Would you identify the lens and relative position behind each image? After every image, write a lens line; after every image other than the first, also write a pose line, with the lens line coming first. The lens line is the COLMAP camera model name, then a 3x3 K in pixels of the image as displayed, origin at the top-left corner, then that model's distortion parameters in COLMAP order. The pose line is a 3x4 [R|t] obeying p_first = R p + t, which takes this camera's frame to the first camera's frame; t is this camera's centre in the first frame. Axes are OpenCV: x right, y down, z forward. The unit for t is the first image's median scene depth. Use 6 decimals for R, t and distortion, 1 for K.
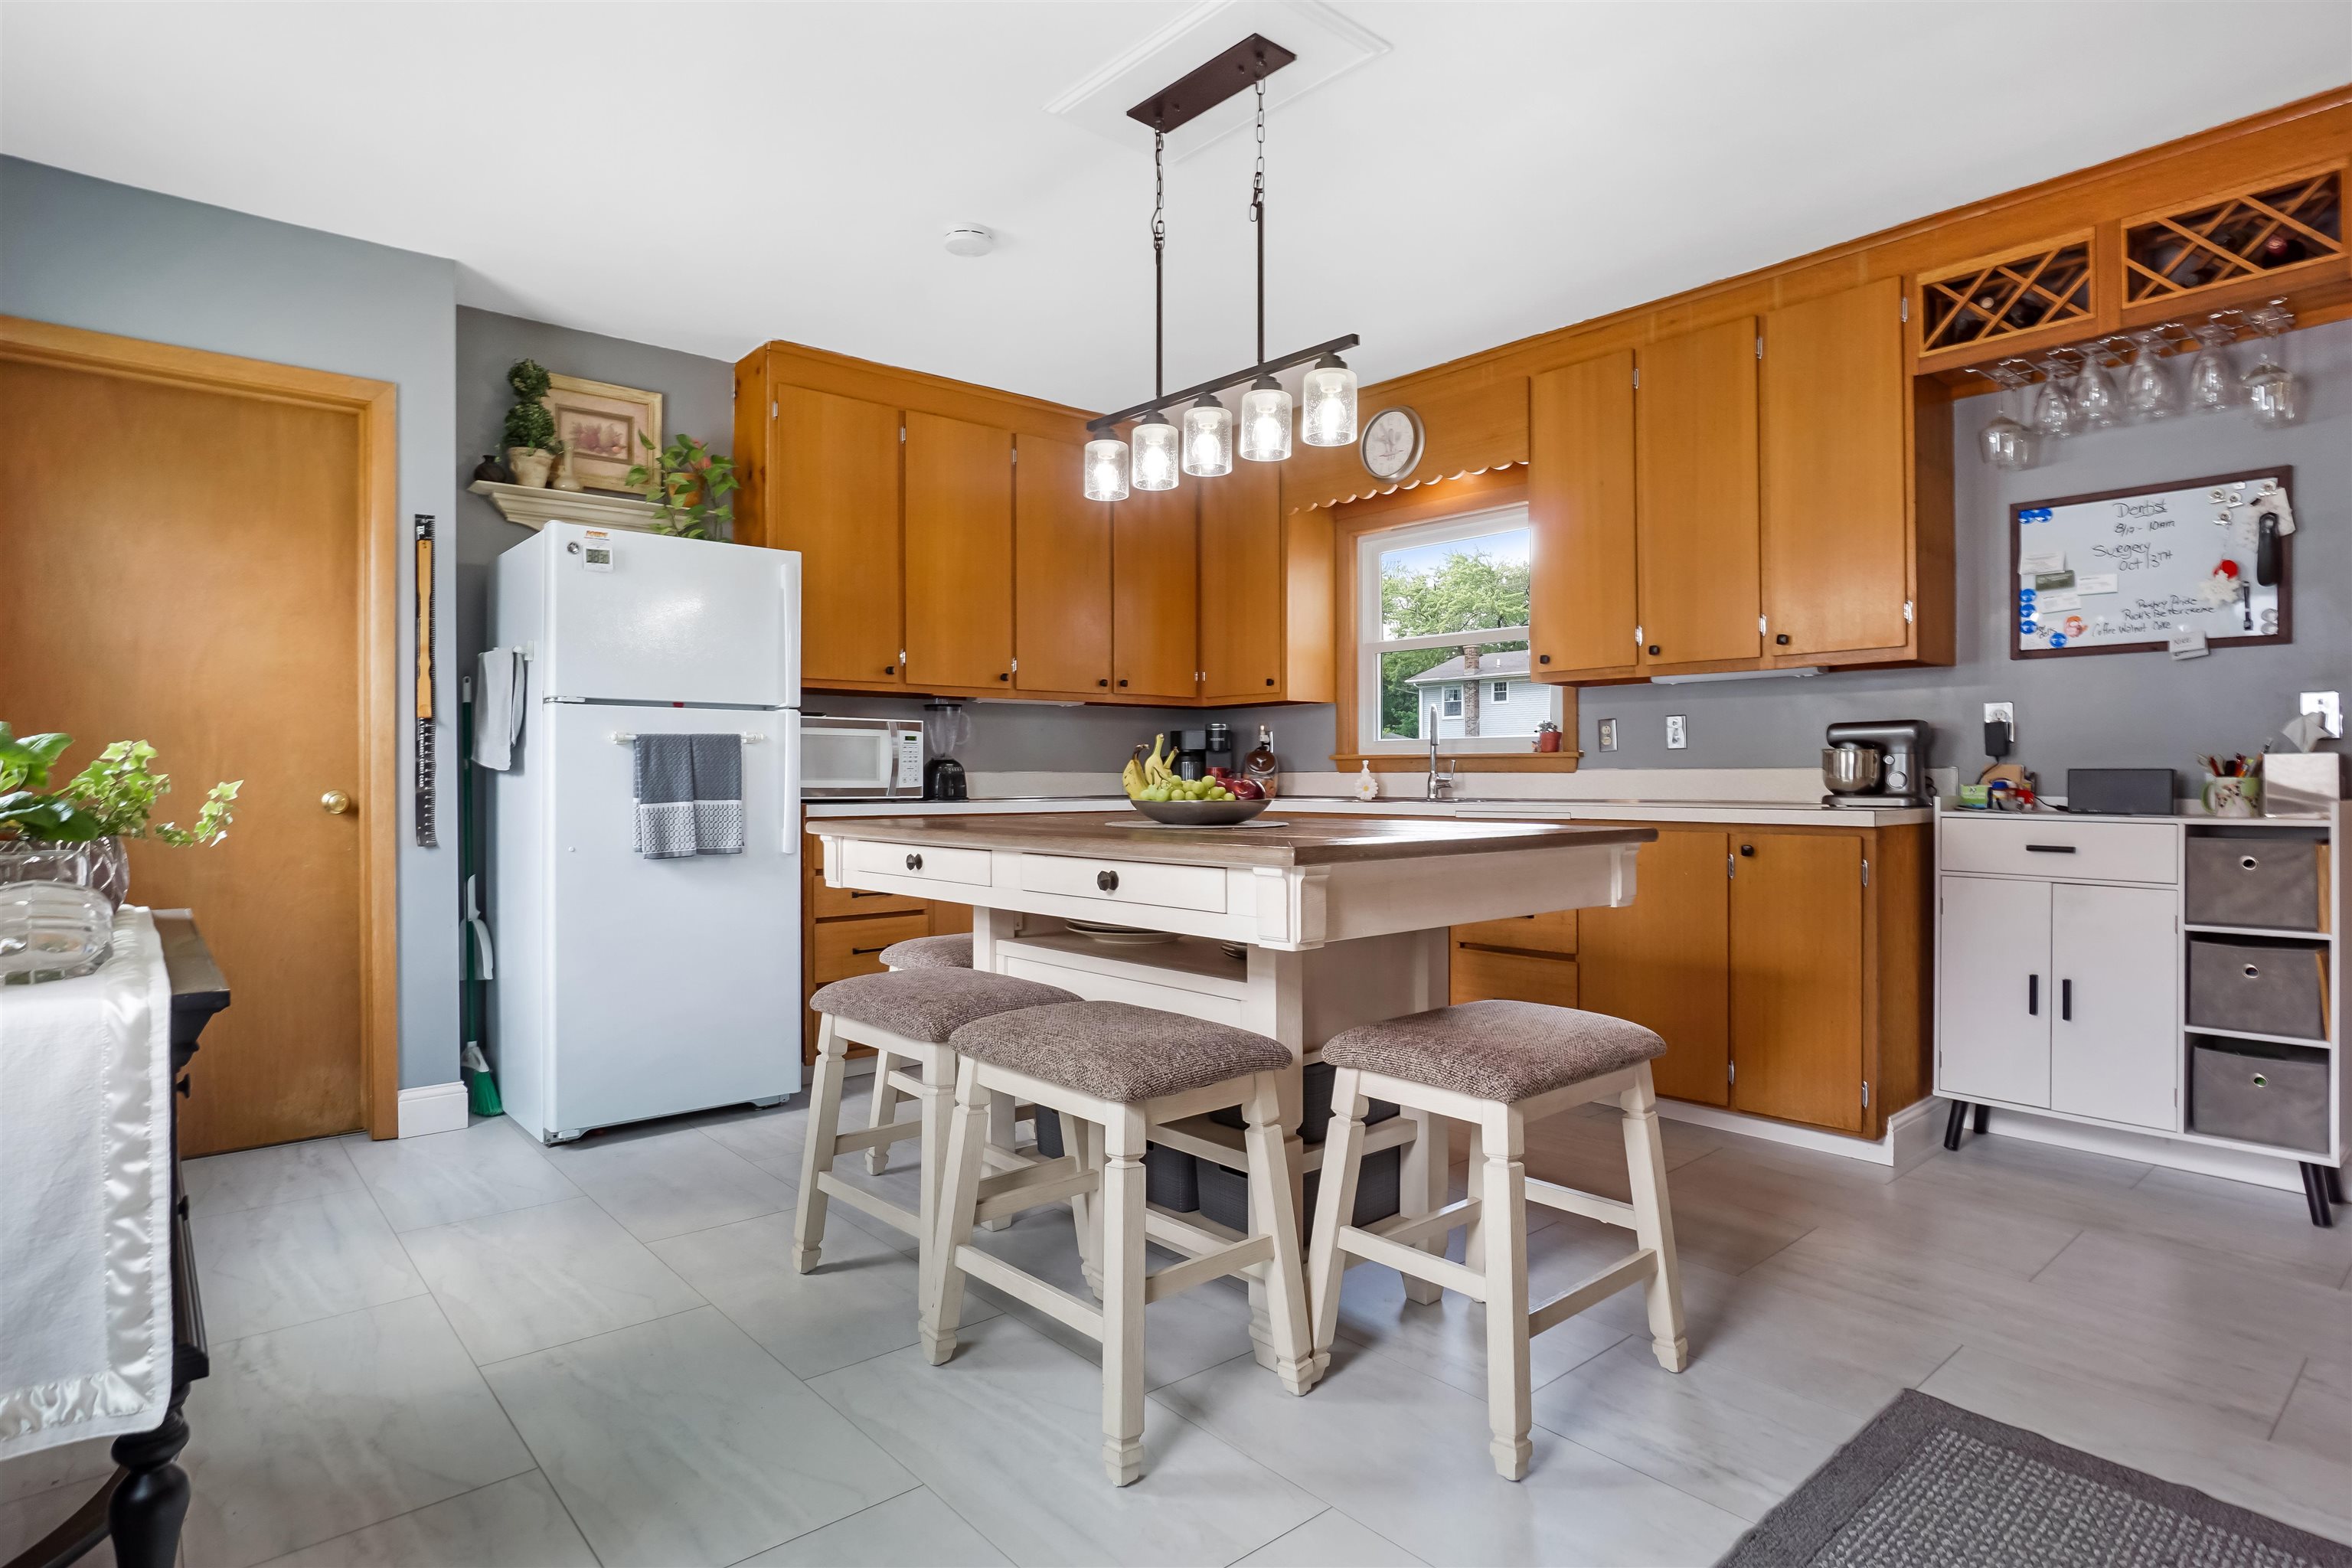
lens RADIAL K [[1244.8, 0, 1174.3], [0, 1244.8, 785.4], [0, 0, 1]] dist [-0.032028, 0.000838]
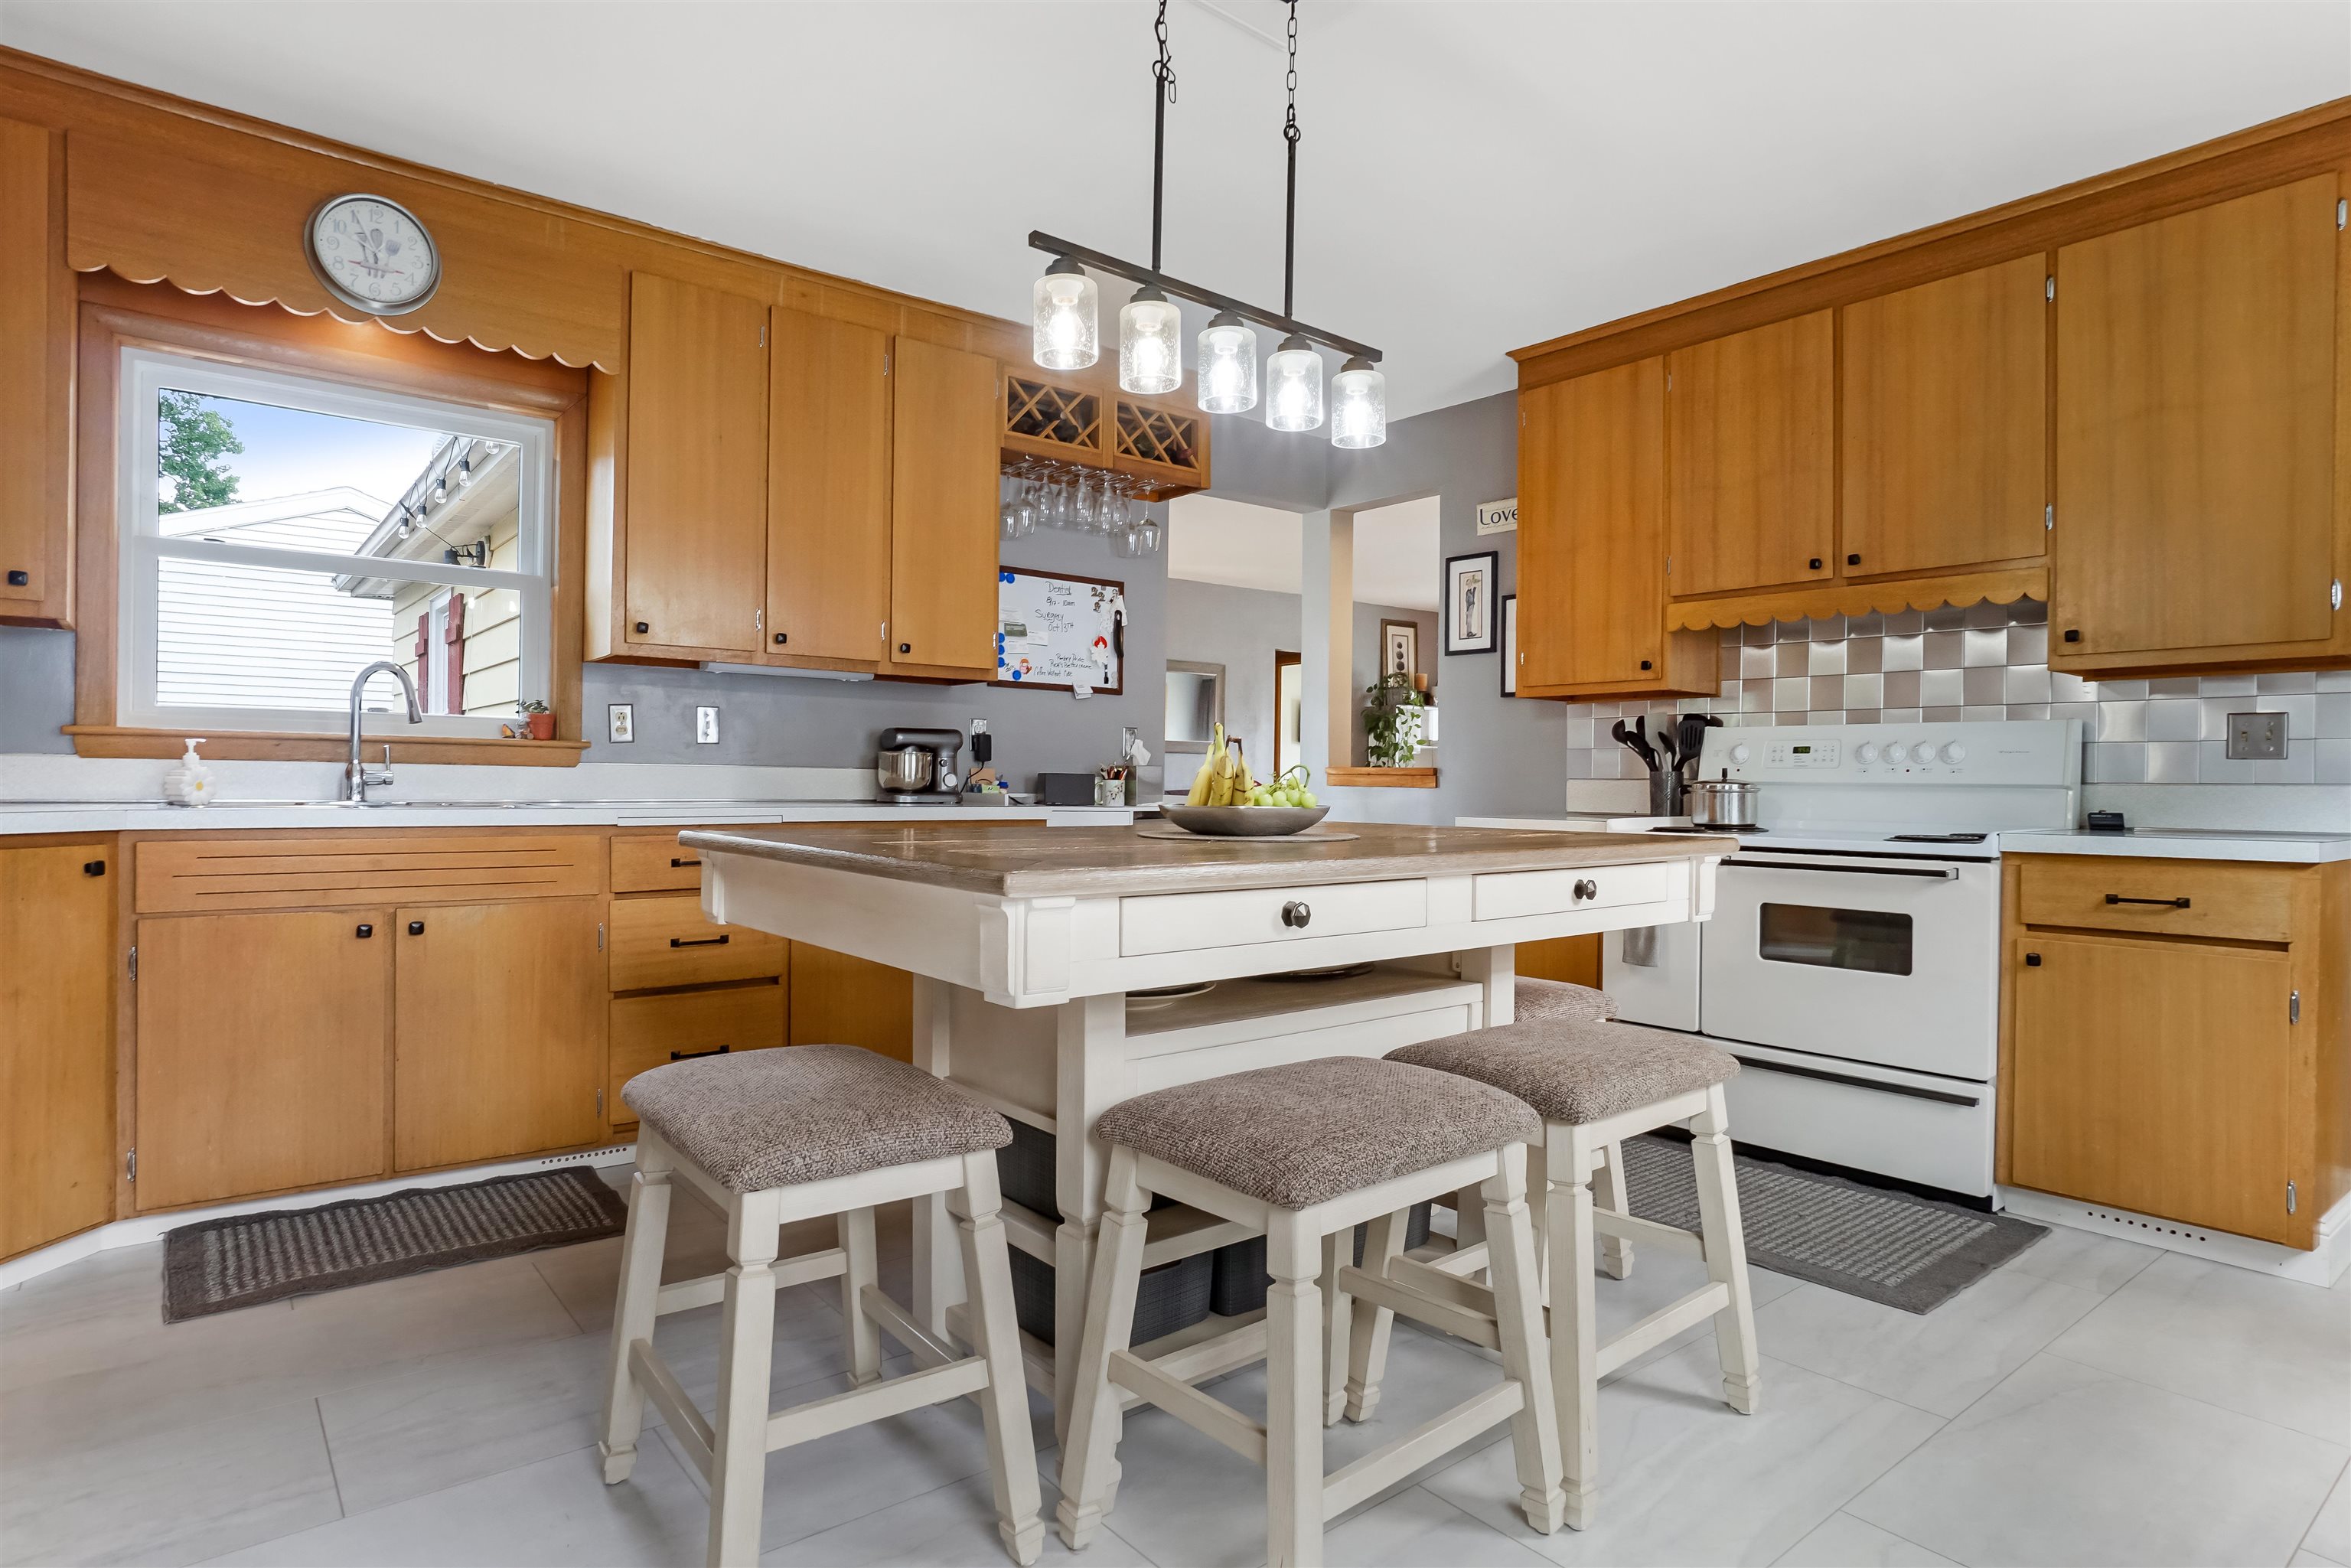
lens RADIAL K [[1244.2, 0, 1173.1], [0, 1244.2, 780.7], [0, 0, 1]] dist [-0.032028, 0.000838]
pose [[0.035106, 0.002965, 0.999379, -0.607276], [-0.005815, 0.999979, -0.002762, -0.001992], [-0.999367, -0.005715, 0.035123, 0.771935]]
